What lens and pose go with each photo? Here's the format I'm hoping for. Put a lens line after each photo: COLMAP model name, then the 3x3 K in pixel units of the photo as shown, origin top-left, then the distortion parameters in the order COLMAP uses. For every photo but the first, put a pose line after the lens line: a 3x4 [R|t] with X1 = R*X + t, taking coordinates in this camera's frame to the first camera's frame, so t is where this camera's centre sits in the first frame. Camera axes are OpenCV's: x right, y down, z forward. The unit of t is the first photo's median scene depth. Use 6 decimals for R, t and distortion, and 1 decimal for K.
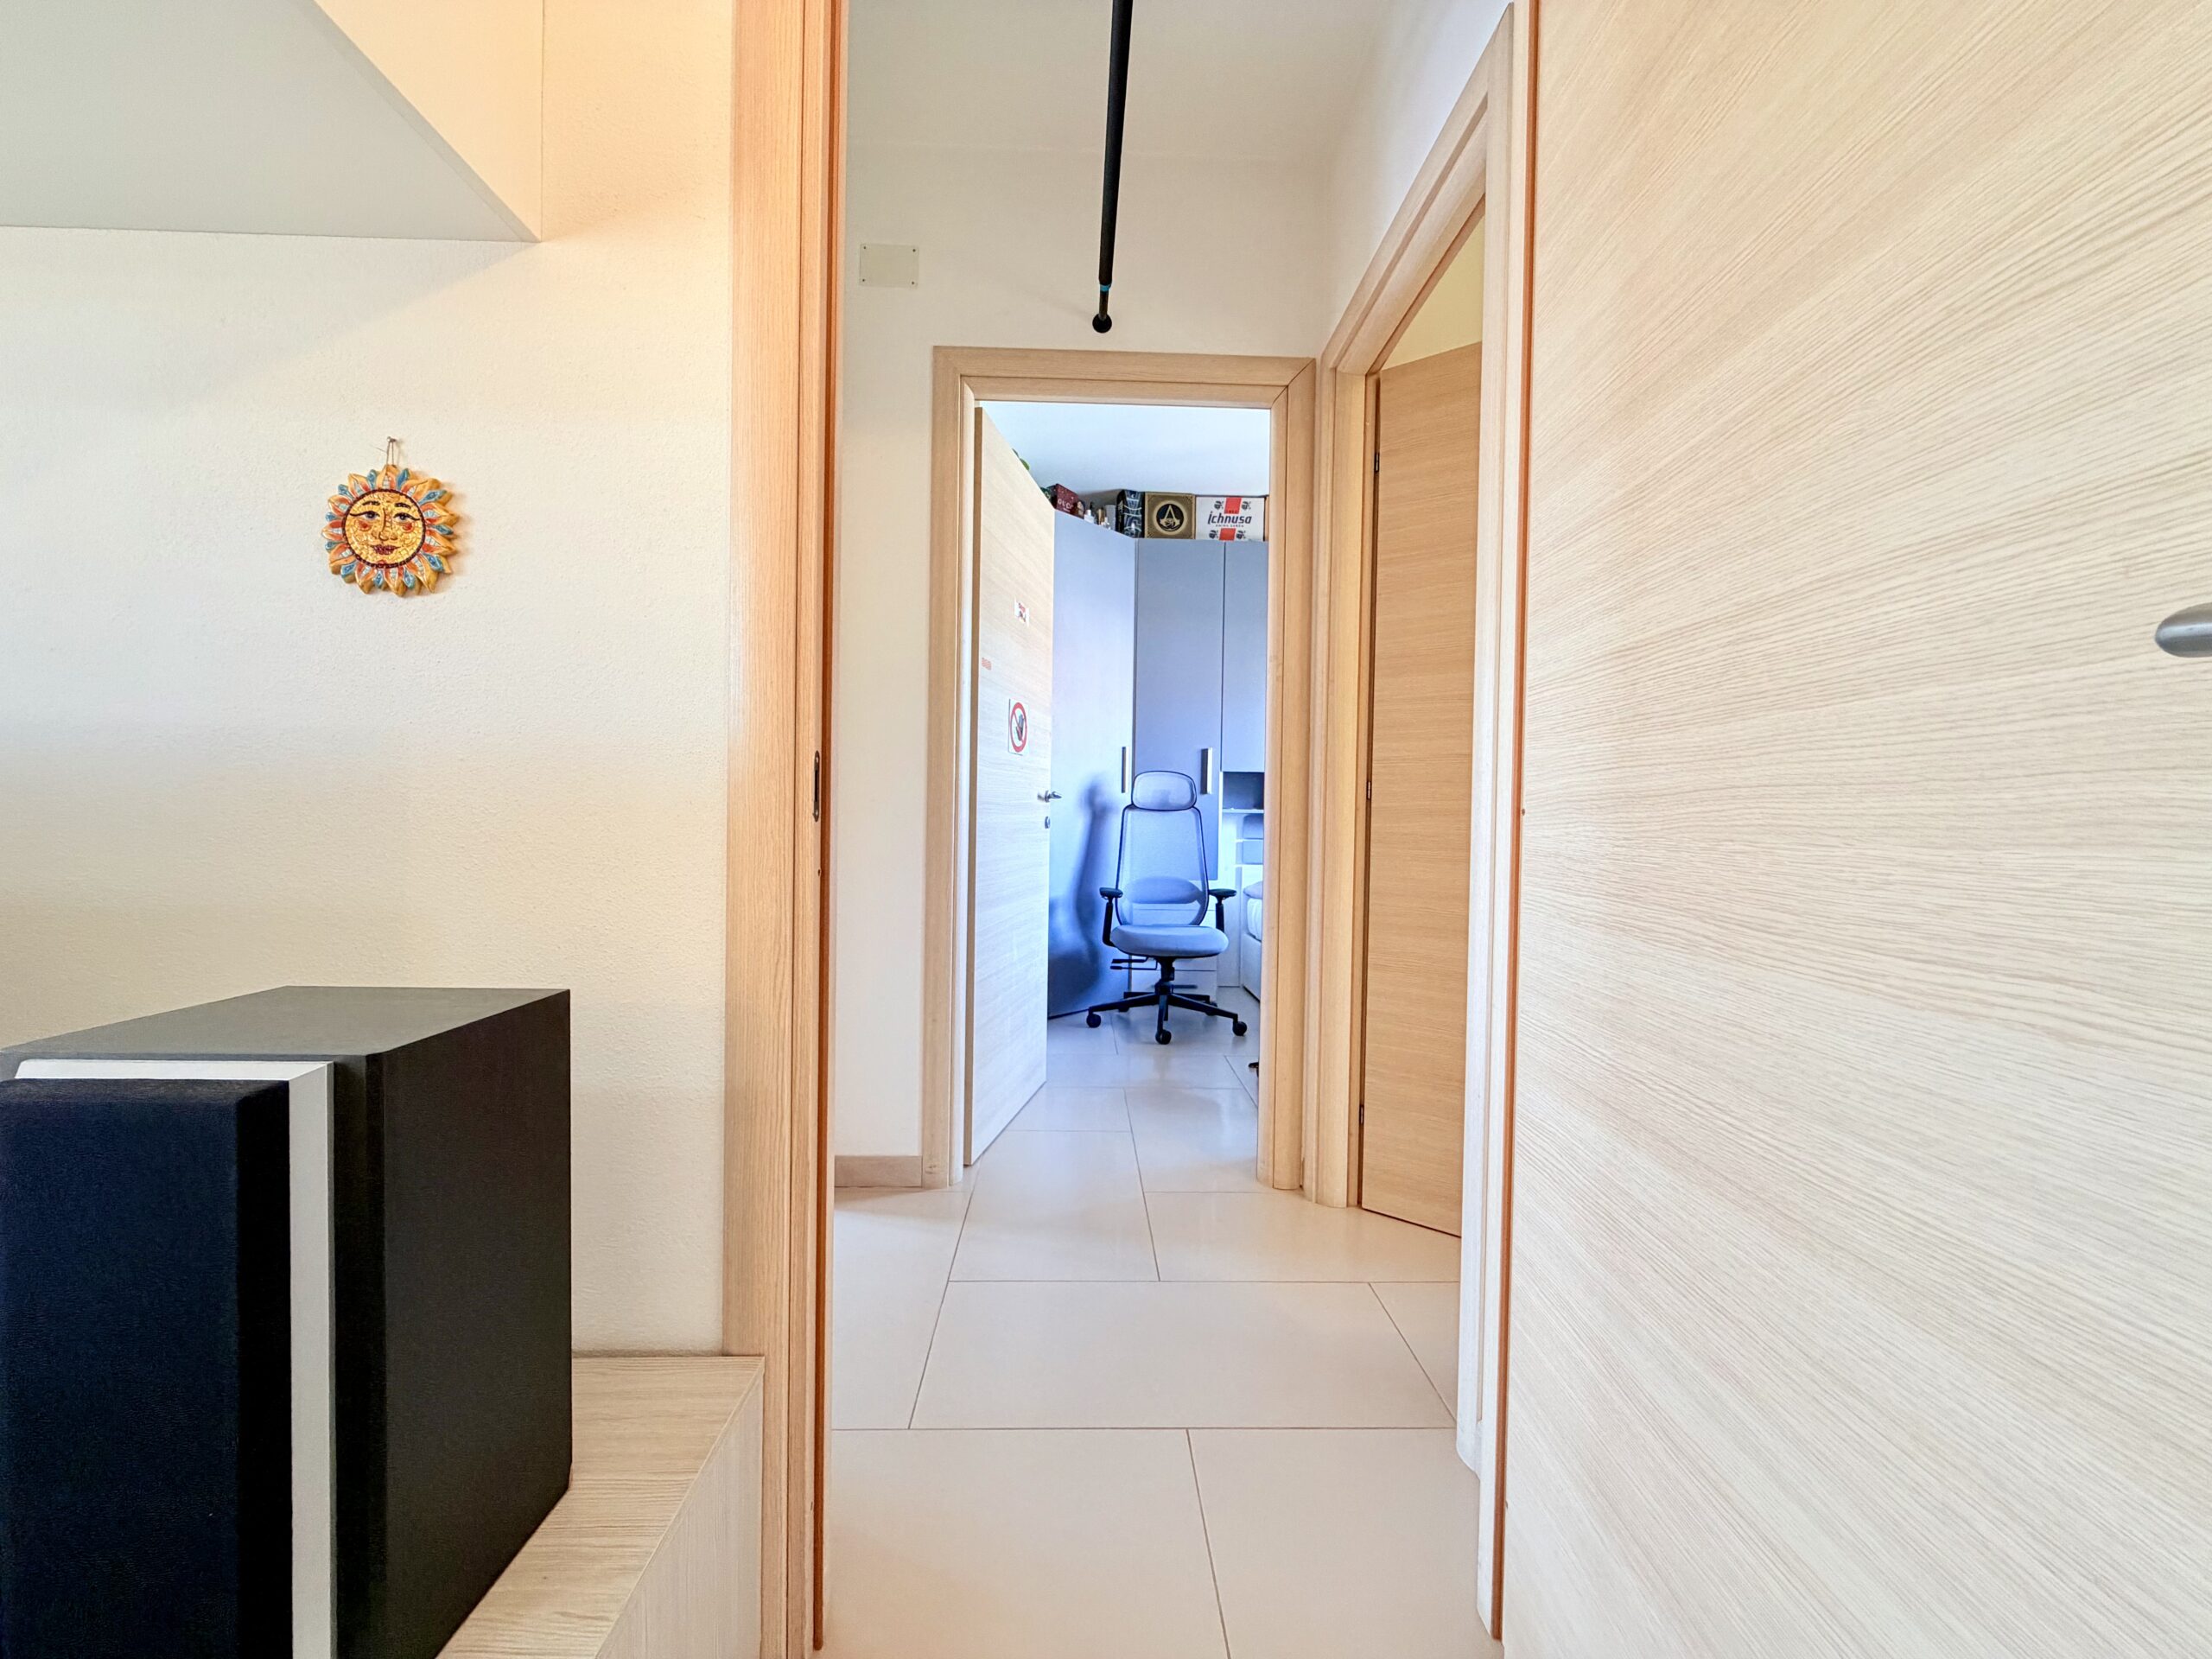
lens RADIAL K [[881.1, 0, 1101.5], [0, 881.1, 832.3], [0, 0, 1]] dist [-0.000814, 0.000011]
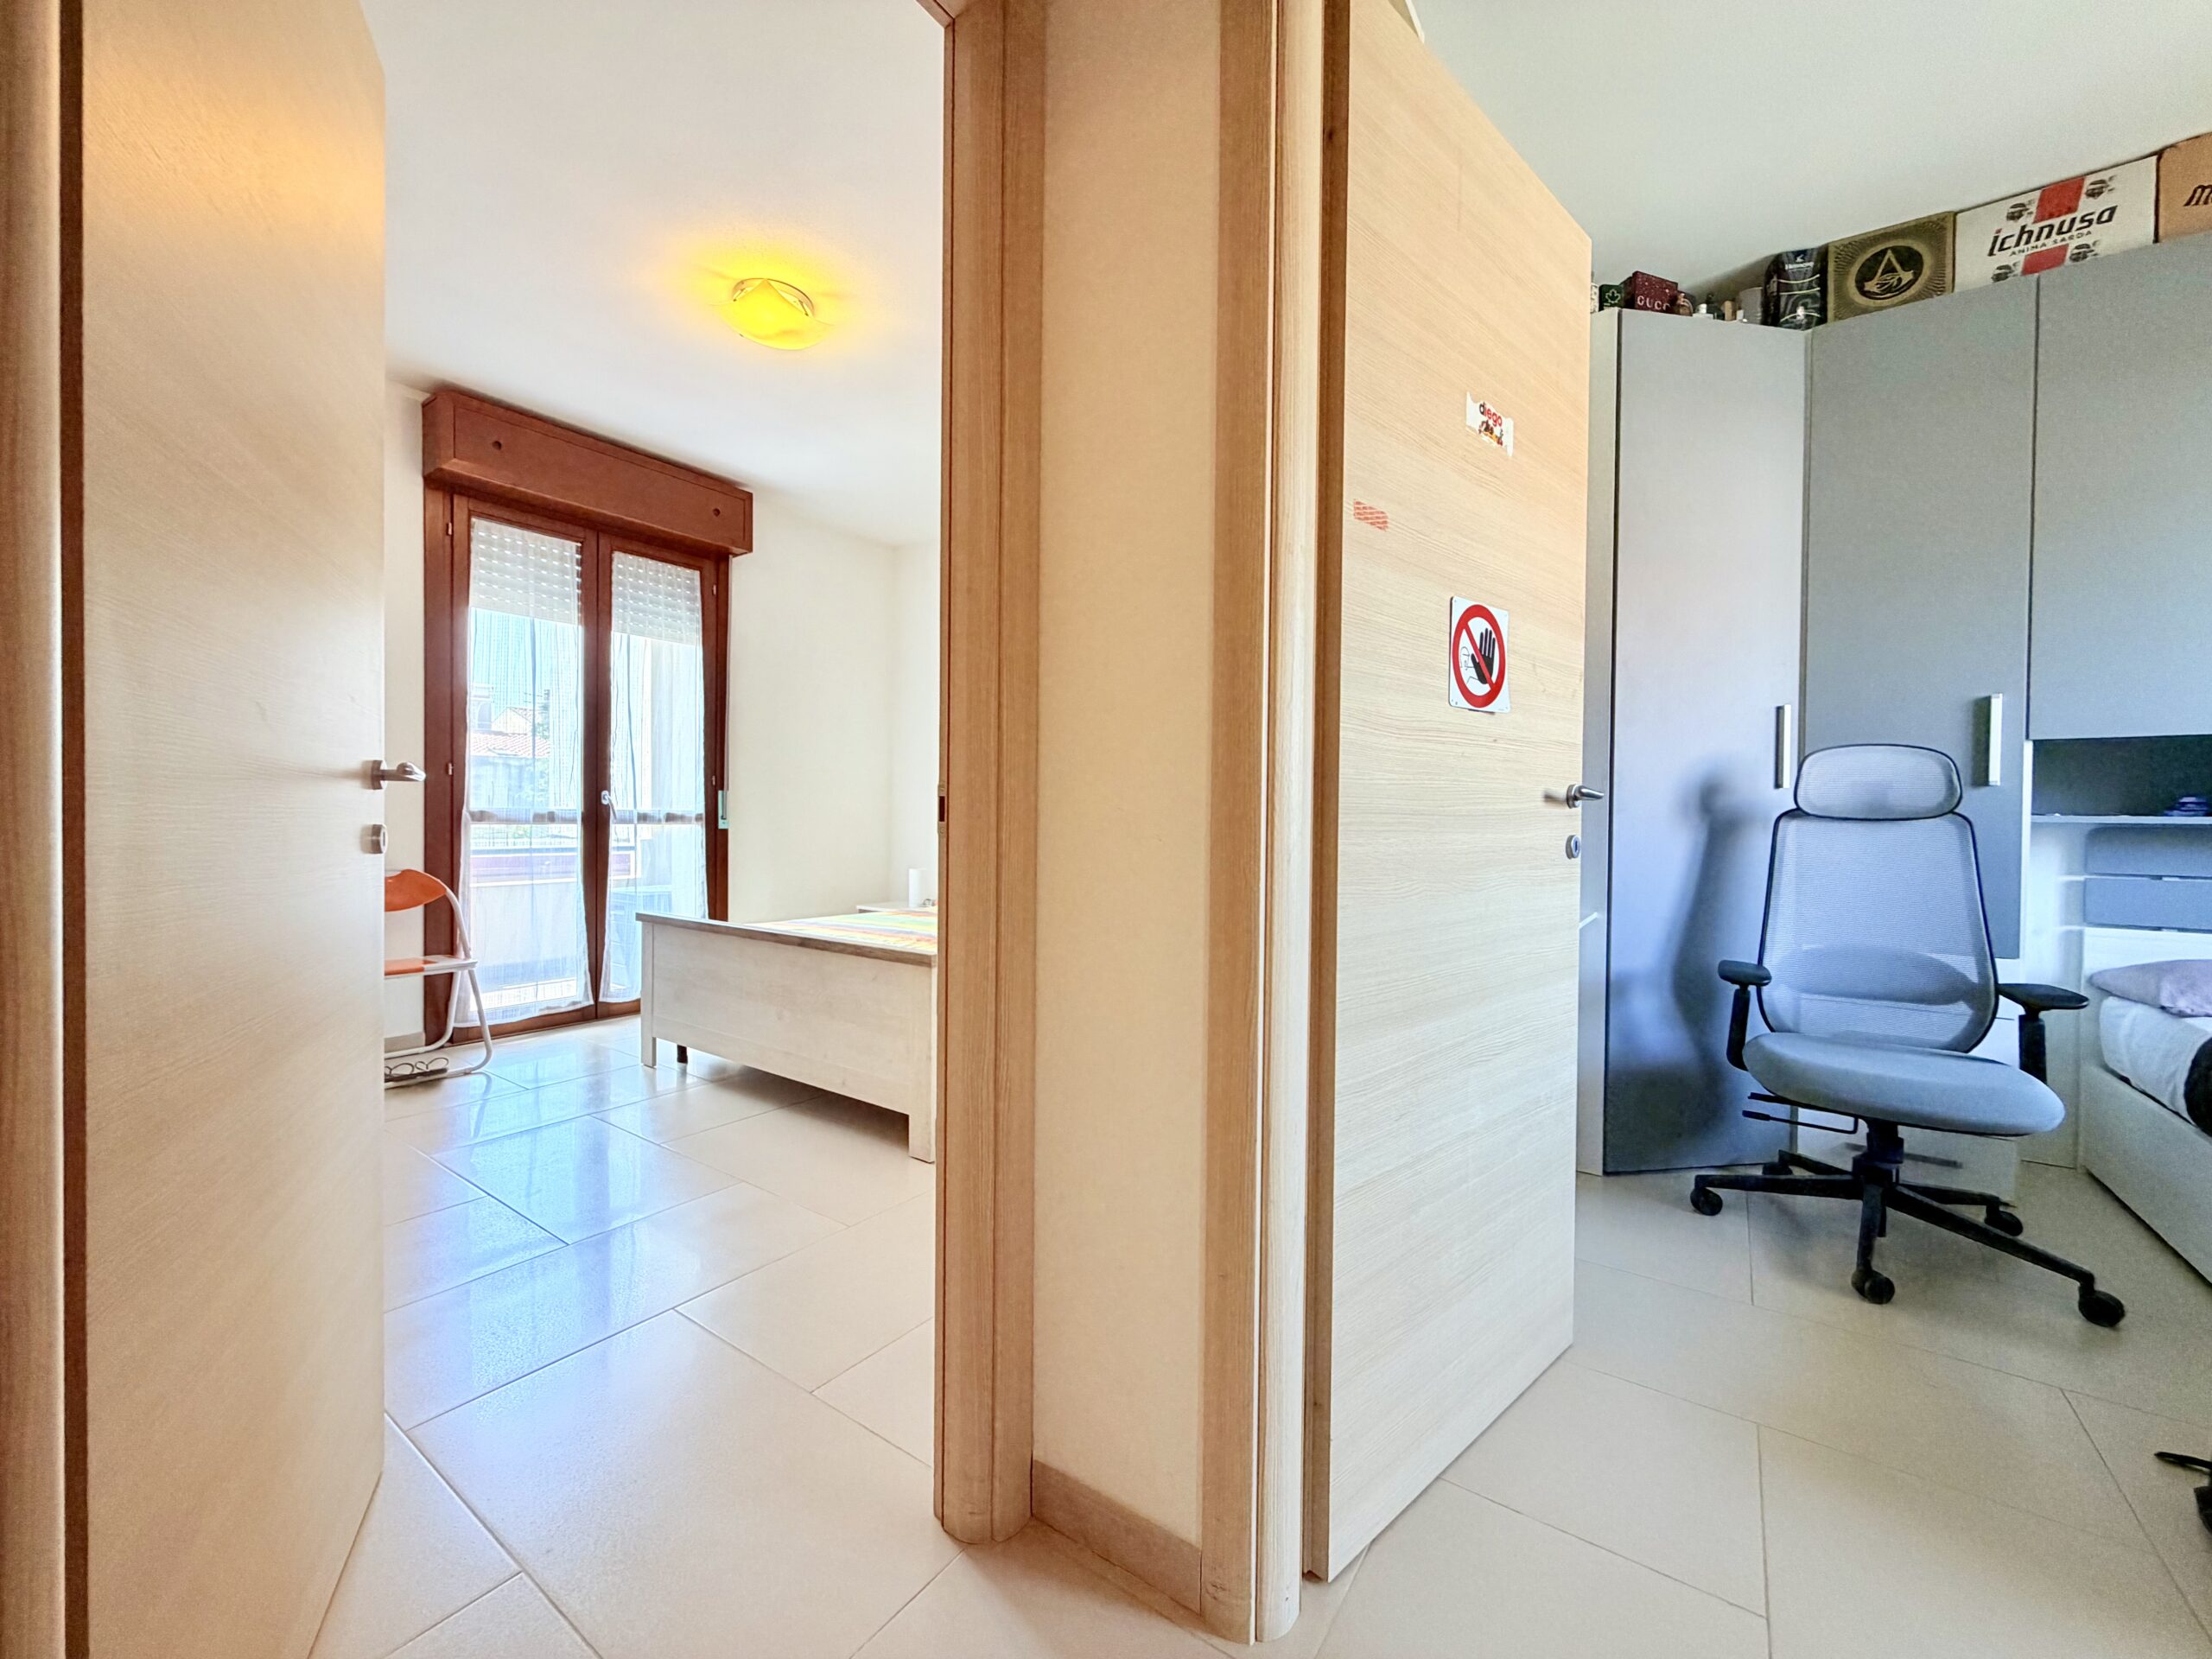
lens RADIAL K [[881.1, 0, 1098.3], [0, 881.1, 829.5], [0, 0, 1]] dist [-0.000814, 0.000011]
pose [[0.793472, -0.000431, -0.608607, 0.023516], [-0.008122, 0.999903, -0.011297, -0.009691], [0.608553, 0.013906, 0.793392, 0.310011]]
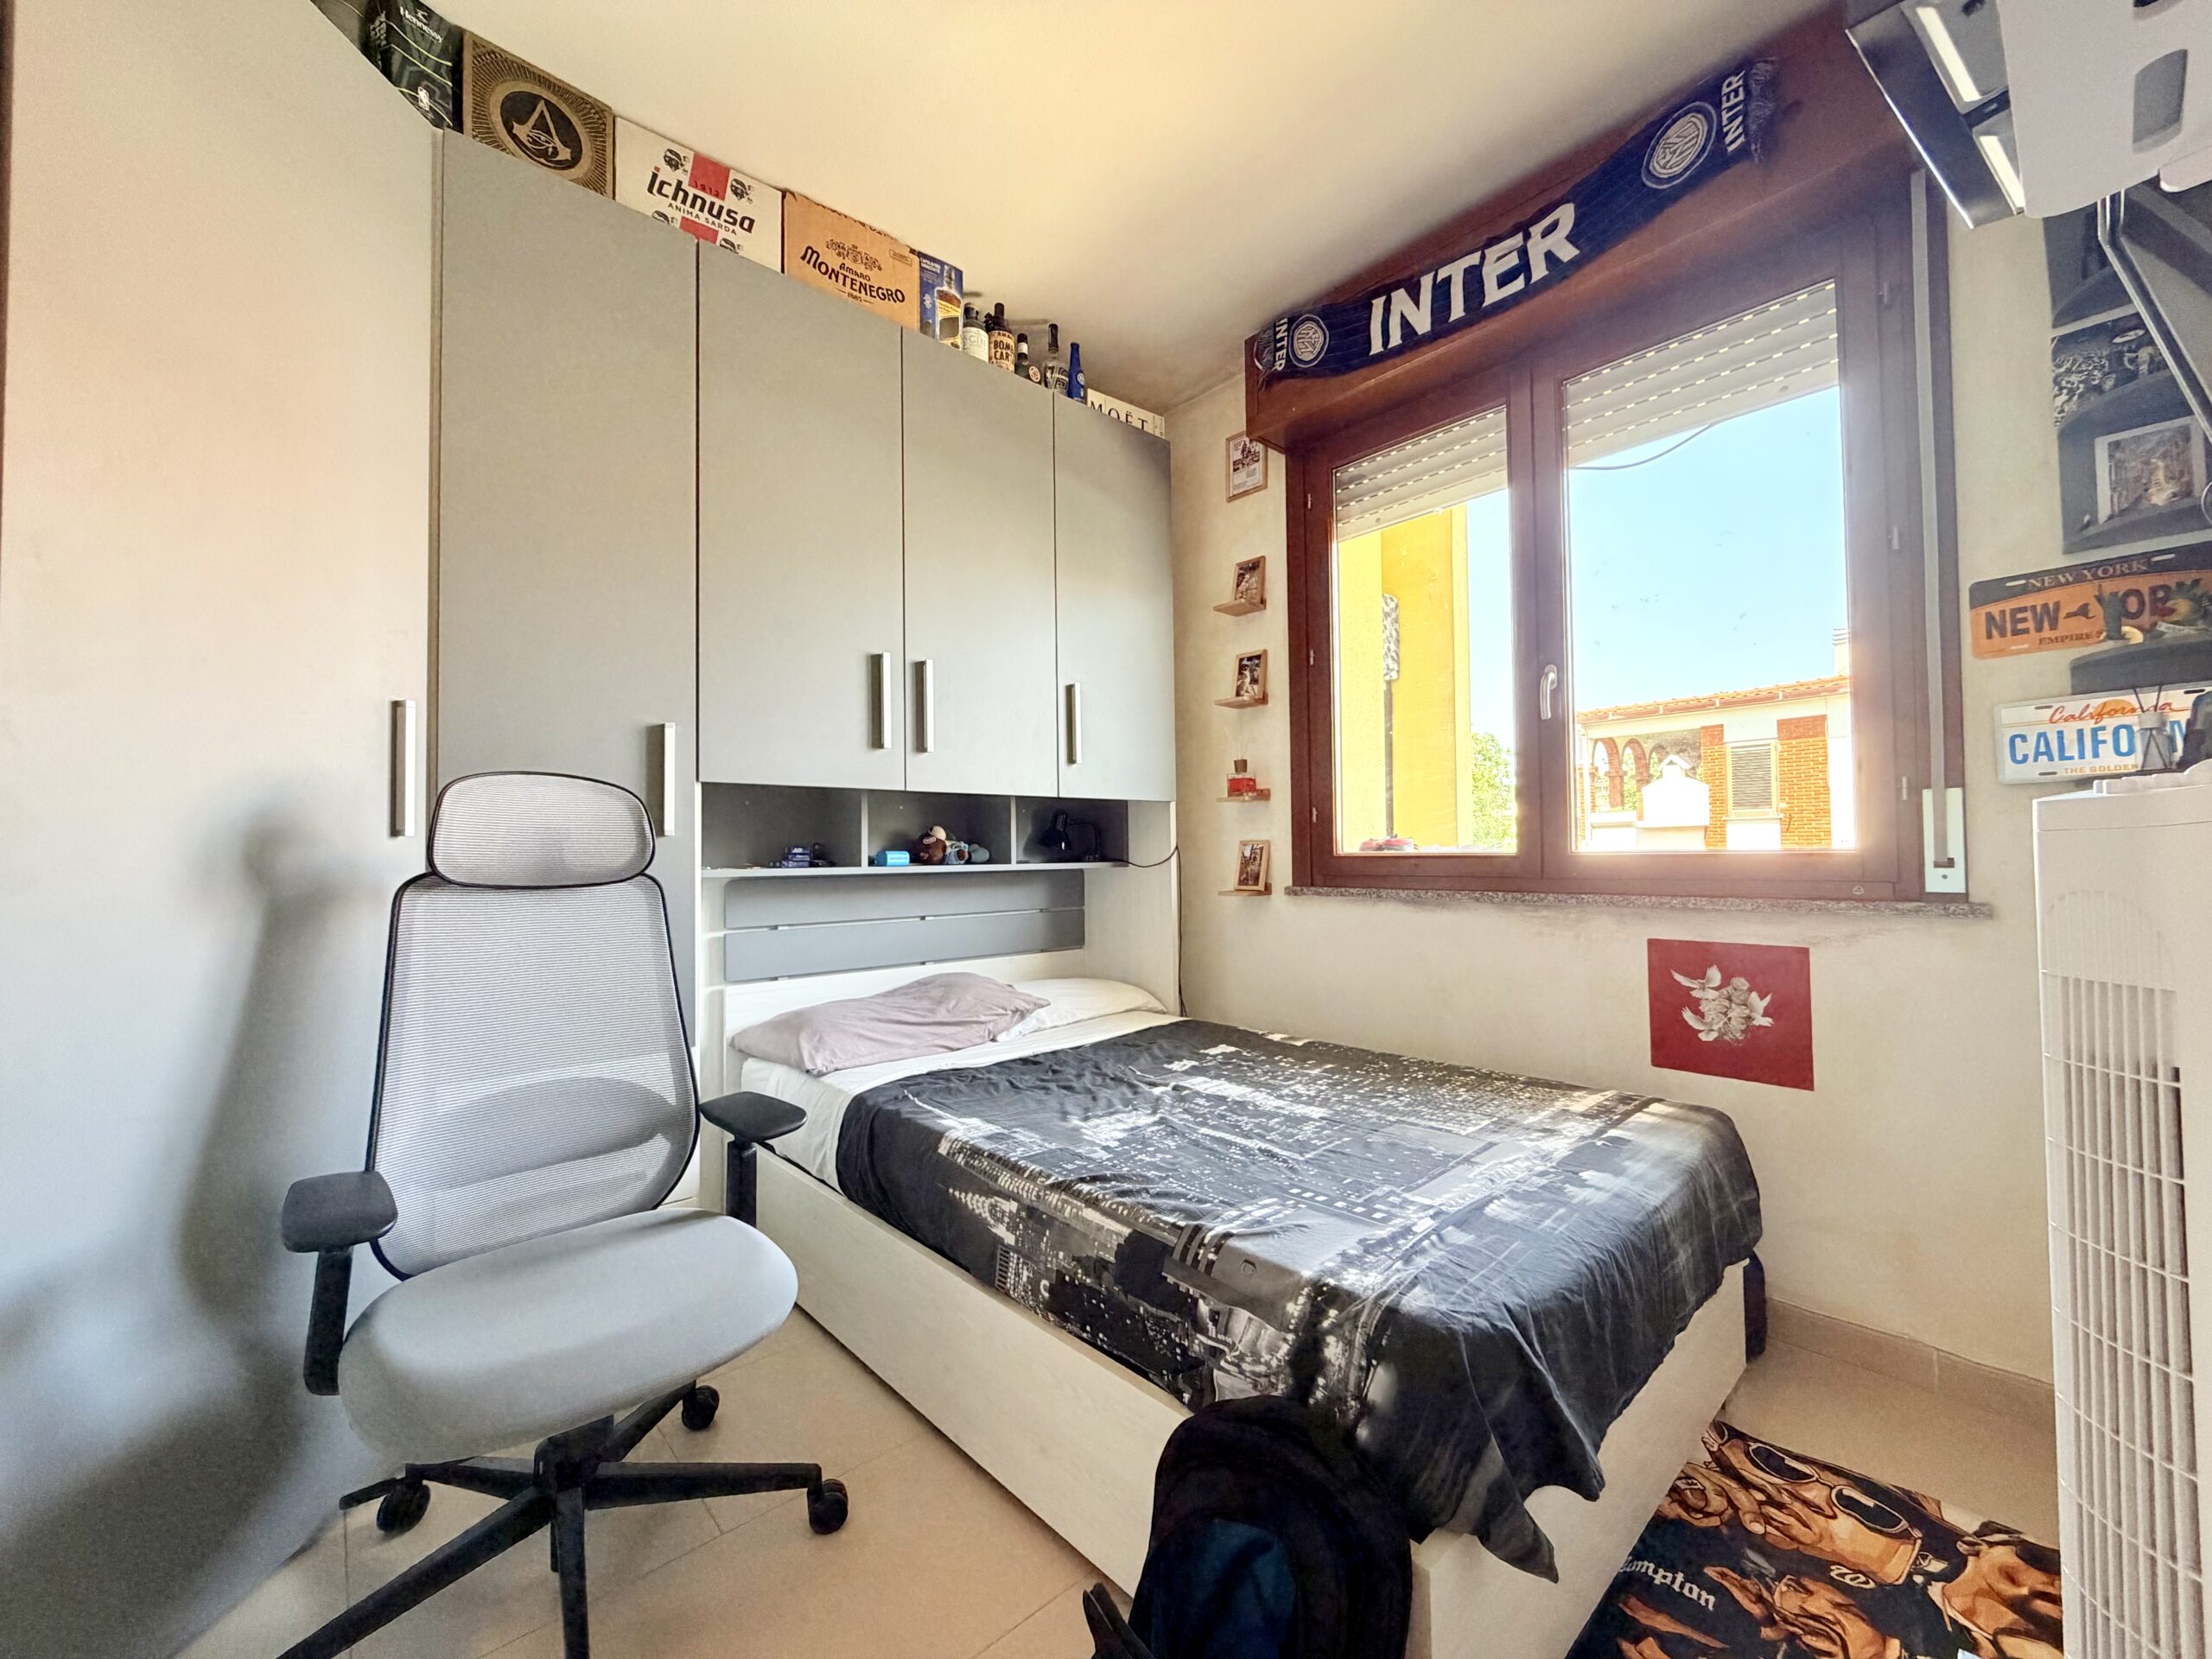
lens RADIAL K [[881.1, 0, 1100.5], [0, 881.1, 829.9], [0, 0, 1]] dist [-0.000814, 0.000011]
pose [[0.771031, -0.008591, 0.636739, 0.018854], [0.037377, 0.998796, -0.031785, -0.028341], [-0.635699, 0.048307, 0.770424, 0.600974]]
